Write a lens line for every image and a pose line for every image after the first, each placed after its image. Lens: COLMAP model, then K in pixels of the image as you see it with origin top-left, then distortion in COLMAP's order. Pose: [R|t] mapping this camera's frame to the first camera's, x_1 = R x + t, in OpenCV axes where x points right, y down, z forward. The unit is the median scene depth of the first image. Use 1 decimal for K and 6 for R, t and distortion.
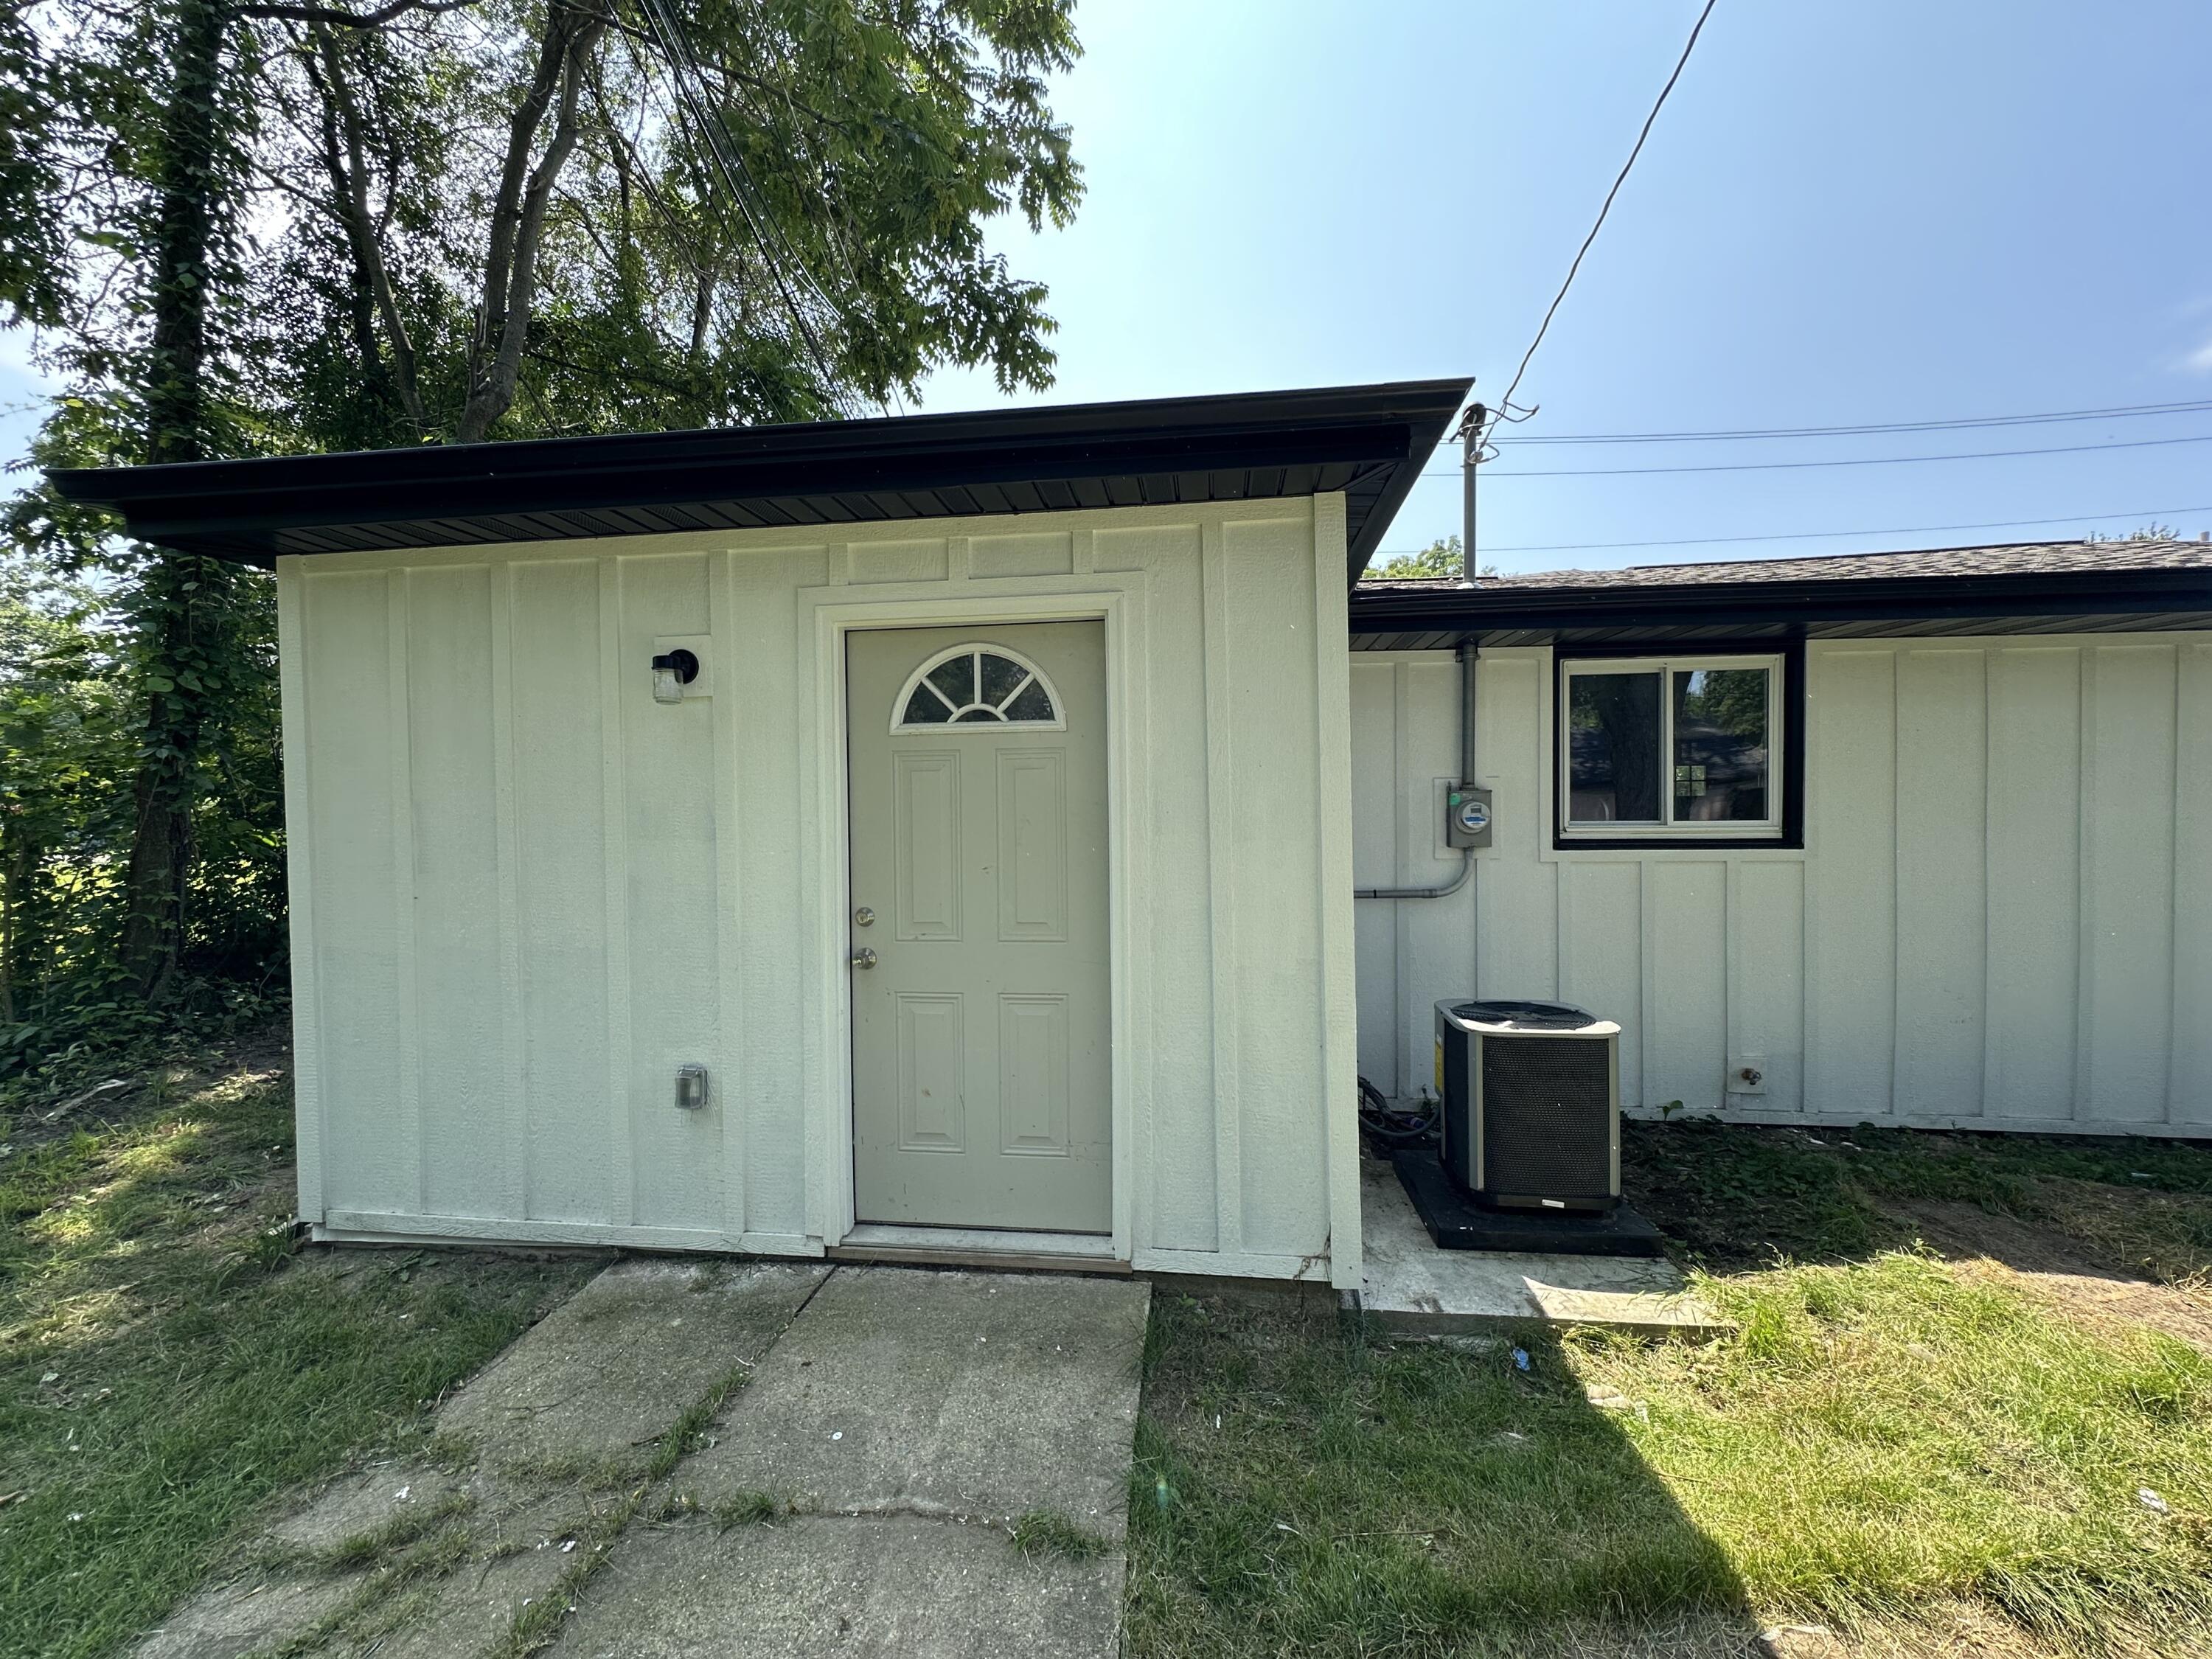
lens RADIAL K [[884.3, 0, 1106.0], [0, 884.3, 829.5], [0, 0, 1]] dist [-0.000944, 0.000024]
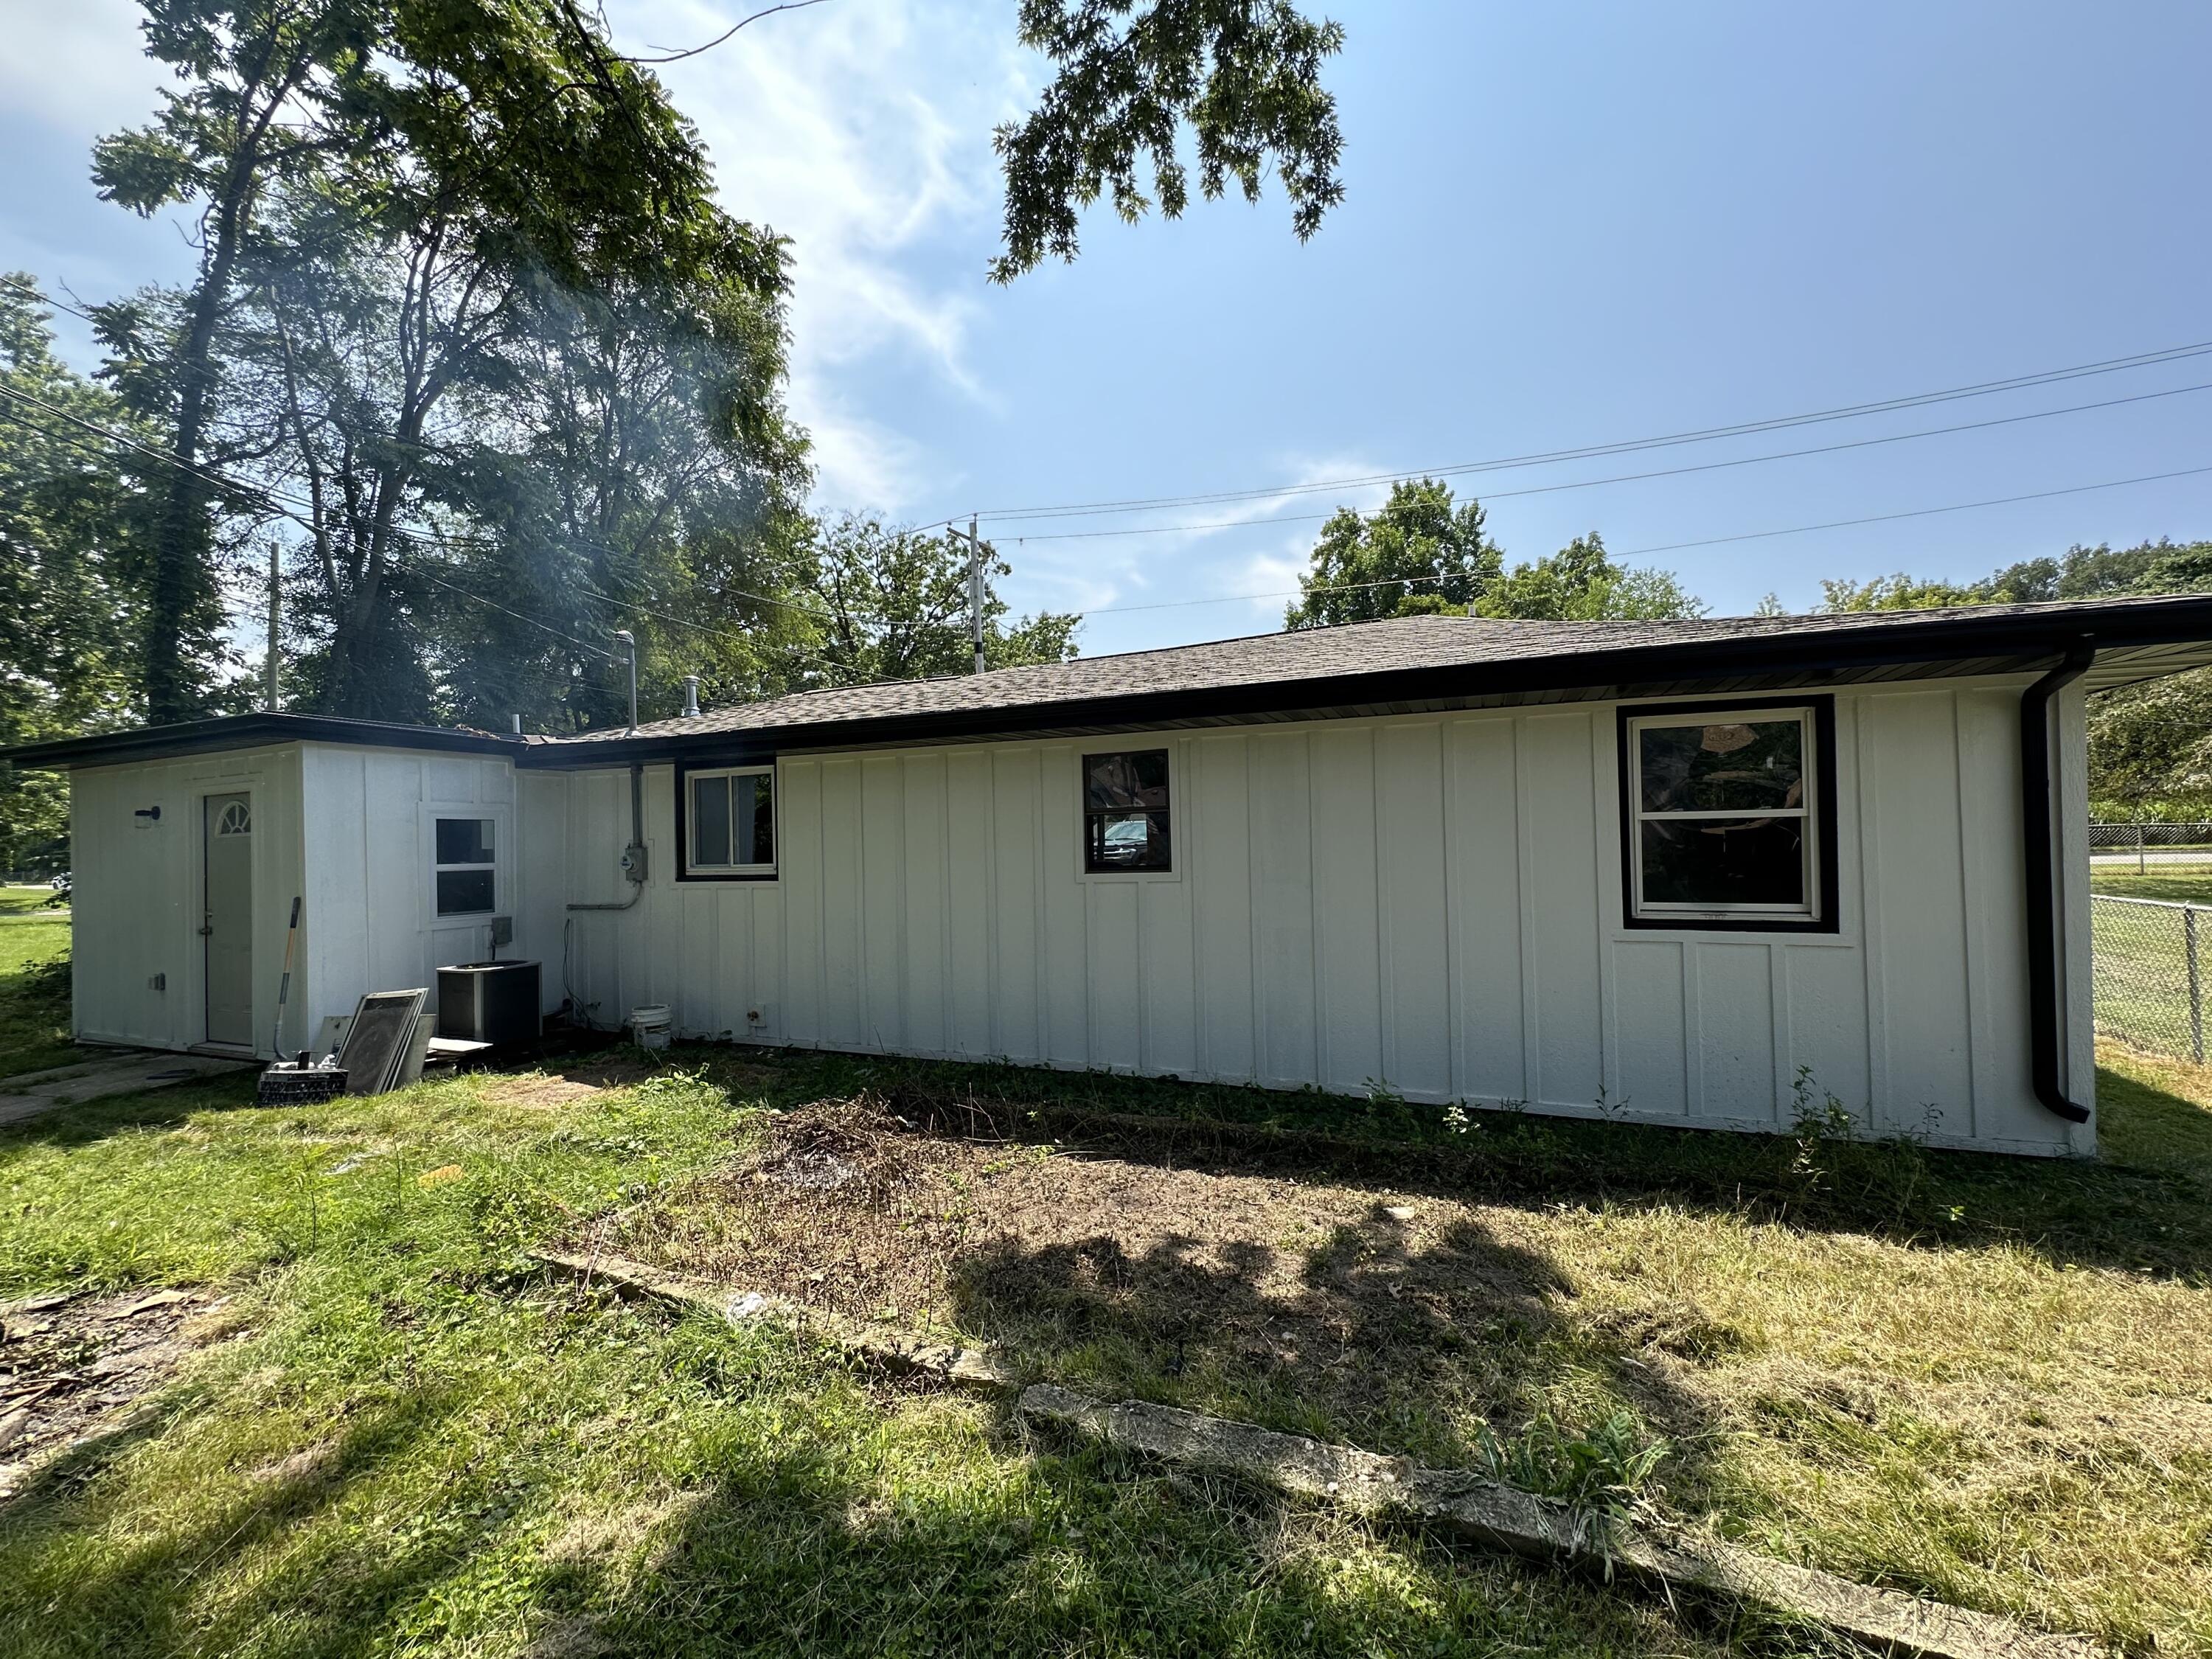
lens RADIAL K [[904.8, 0, 1106.0], [0, 904.8, 829.5], [0, 0, 1]] dist [-0.000788, -0.000046]
pose [[0.962023, -0.020359, -0.272210, 1.842298], [0.013328, 0.999529, -0.027653, -0.019719], [0.272644, 0.022975, 0.961841, -0.483167]]
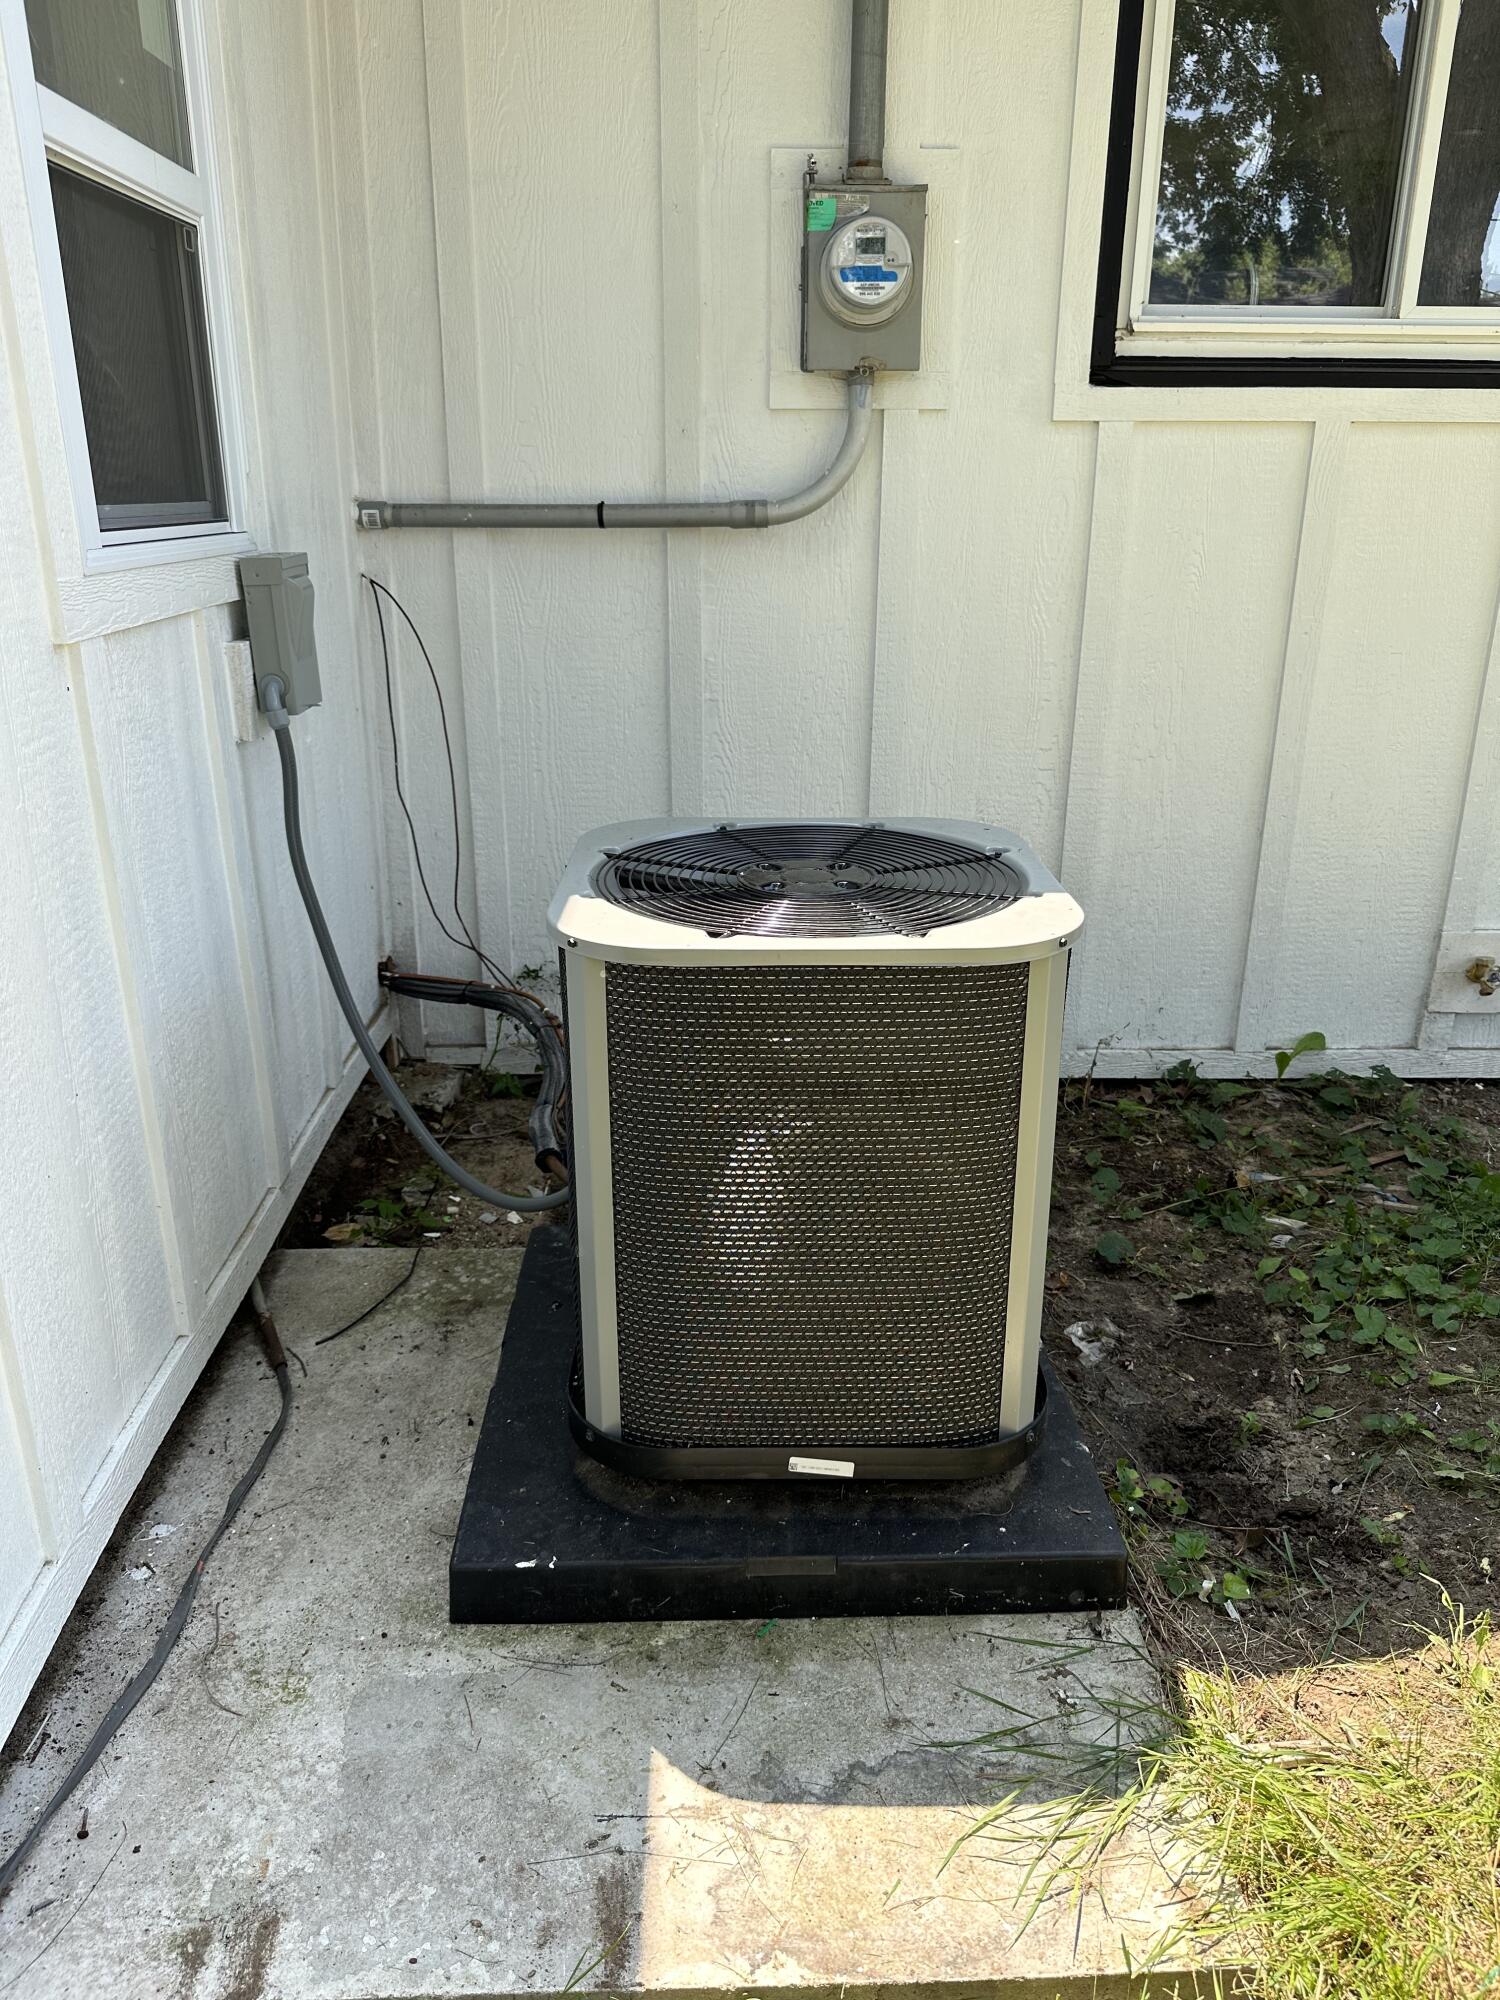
lens RADIAL K [[1416.7, 0, 750.0], [0, 1416.7, 1000.0], [0, 0, 1]] dist [0.008239, 0.001832]
pose [[0.991043, -0.033893, 0.129171, 0.294671], [-0.011316, 0.942467, 0.334108, 0.068673], [-0.133063, -0.332577, 0.933642, 0.411190]]
